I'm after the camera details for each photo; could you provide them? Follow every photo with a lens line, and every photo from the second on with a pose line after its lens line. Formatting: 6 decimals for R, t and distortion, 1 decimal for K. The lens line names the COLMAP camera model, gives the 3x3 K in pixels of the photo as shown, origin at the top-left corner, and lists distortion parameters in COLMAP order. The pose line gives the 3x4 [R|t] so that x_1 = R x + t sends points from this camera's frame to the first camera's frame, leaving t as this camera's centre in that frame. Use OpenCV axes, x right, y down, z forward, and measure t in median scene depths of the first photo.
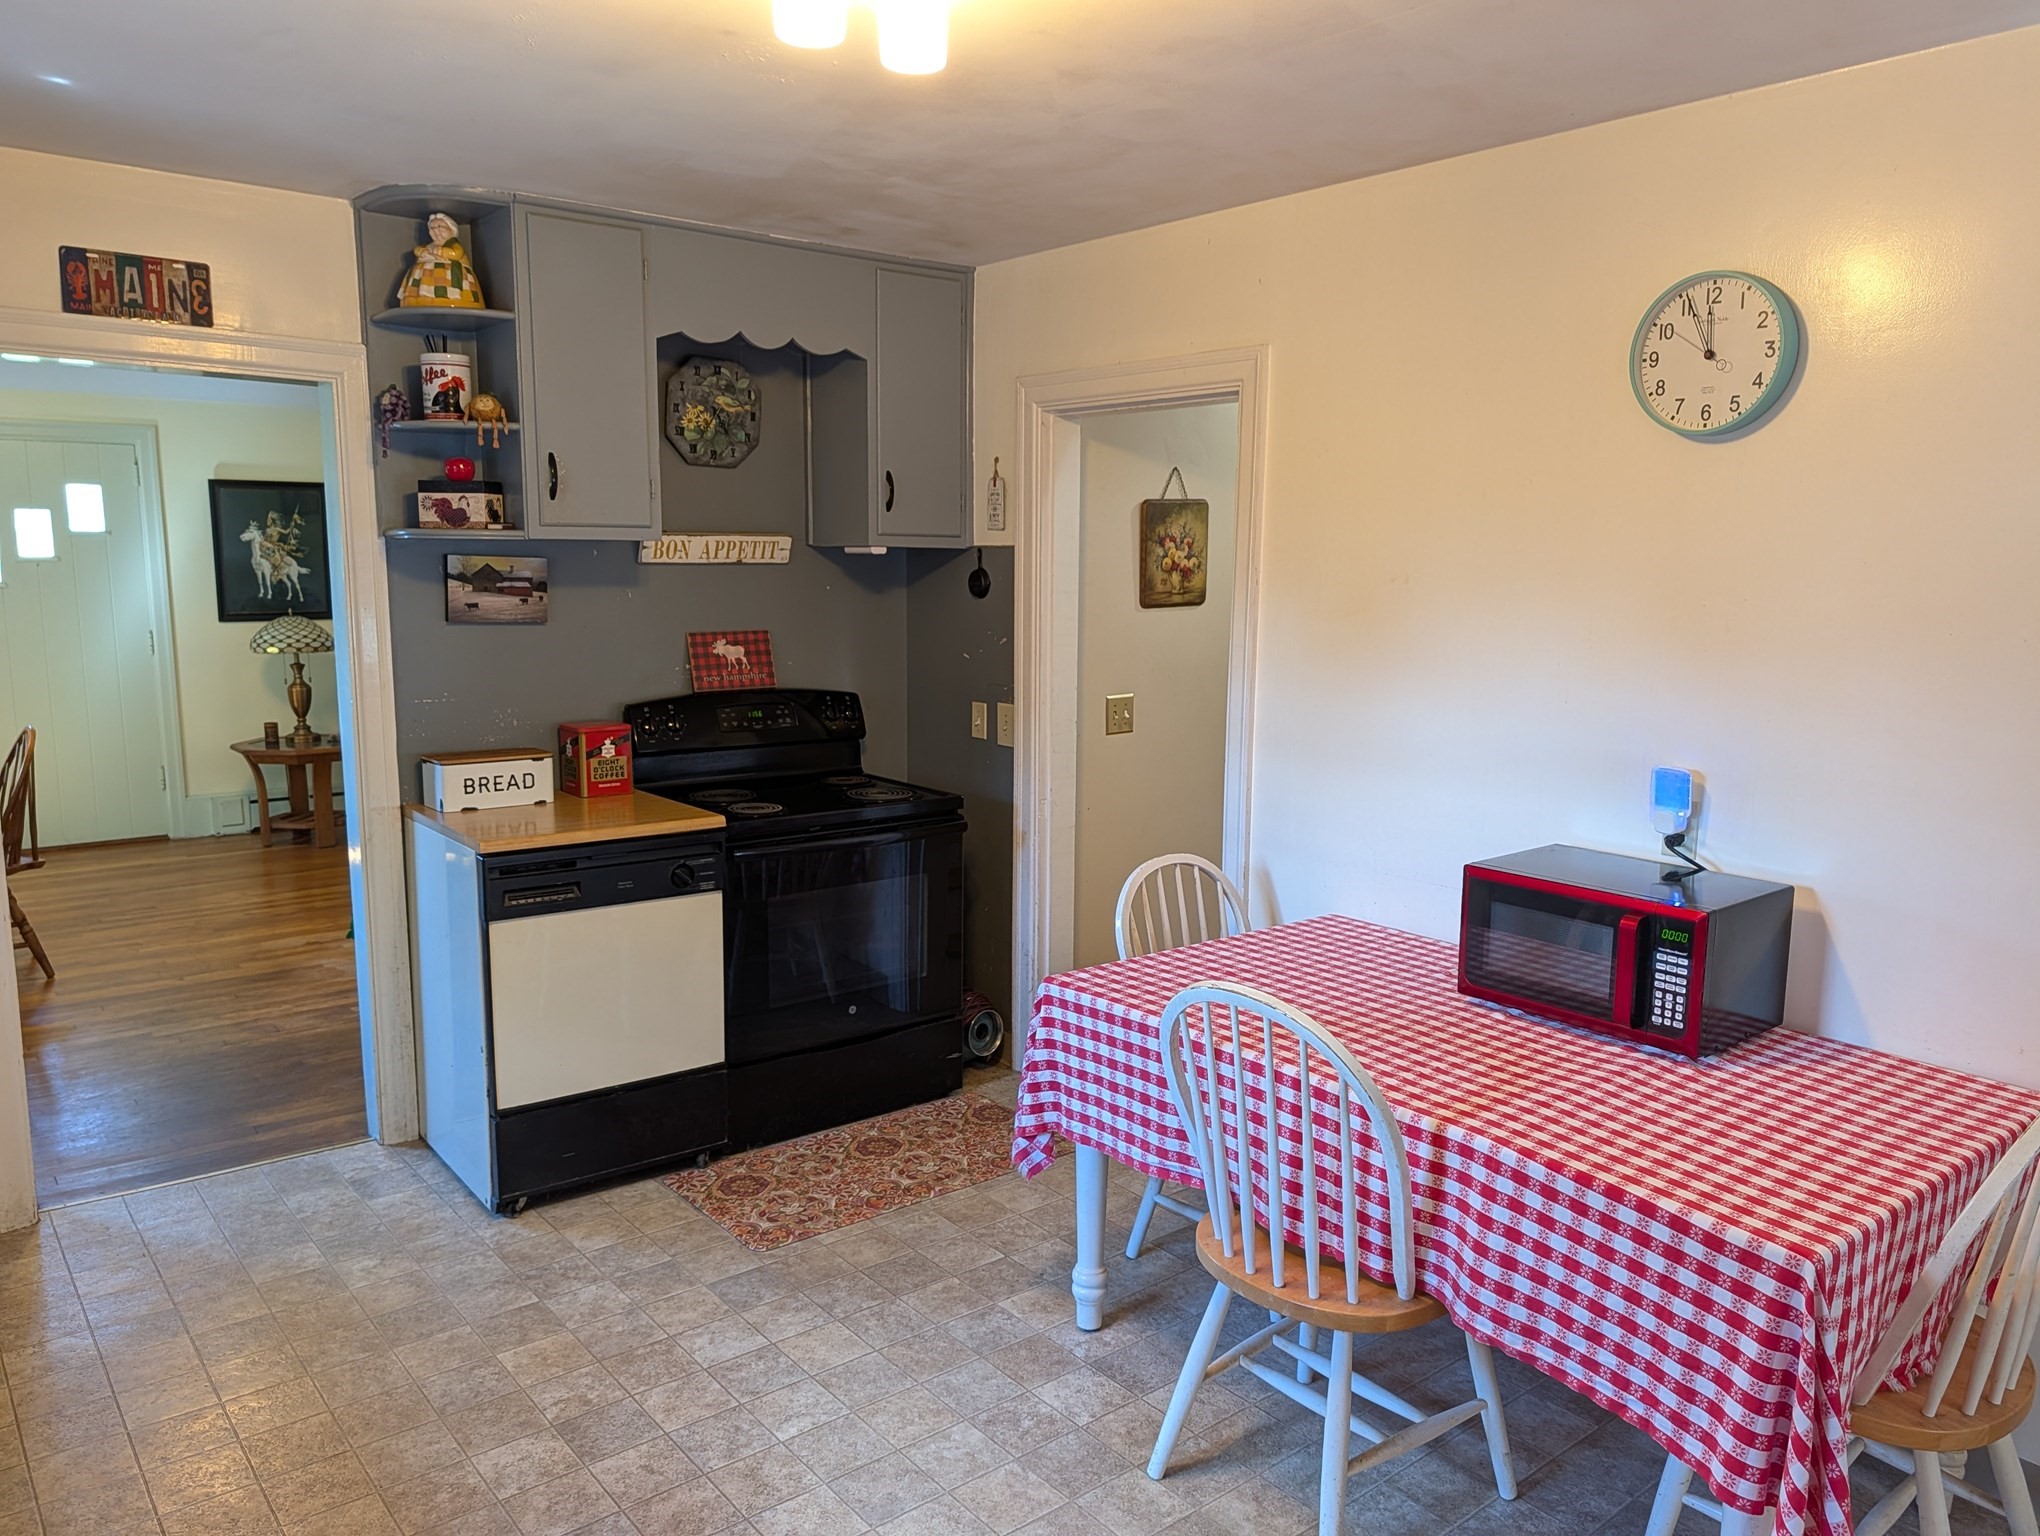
lens RADIAL K [[1457.3, 0, 1020.0], [0, 1457.3, 768.0], [0, 0, 1]] dist [0.000510, -0.031514]
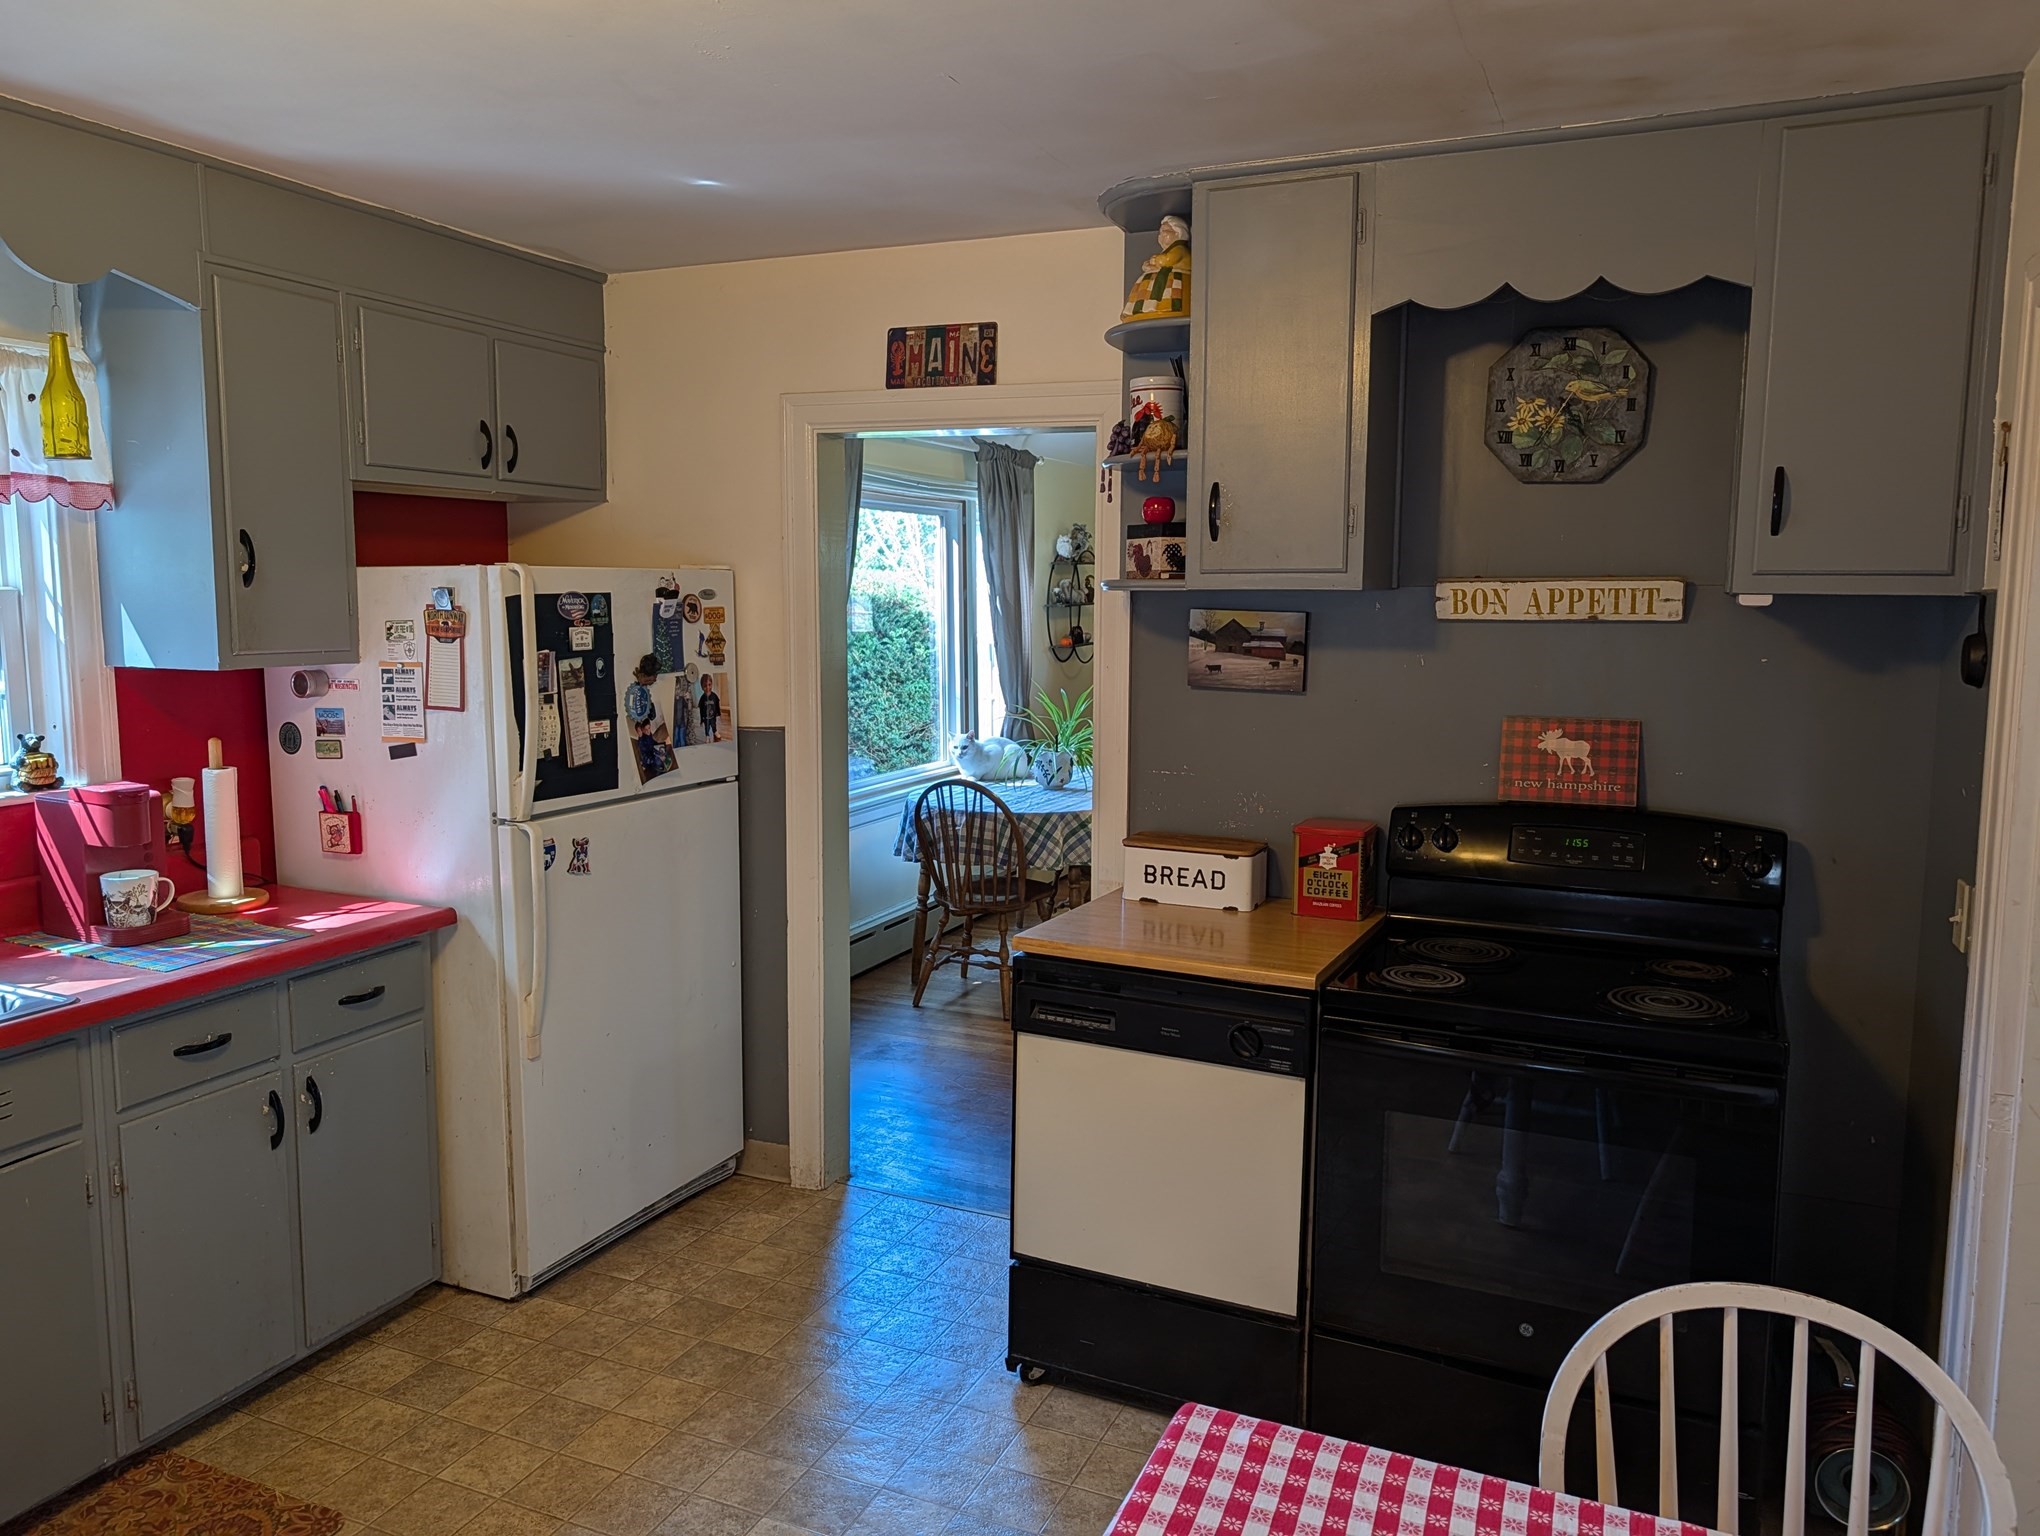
lens RADIAL K [[1412.7, 0, 1019.1], [0, 1412.7, 762.0], [0, 0, 1]] dist [0.019753, -0.003806]
pose [[0.461313, 0.094600, -0.882180, 0.311674], [-0.130256, 0.990747, 0.038128, -0.073455], [0.877624, 0.097320, 0.469367, 0.514934]]
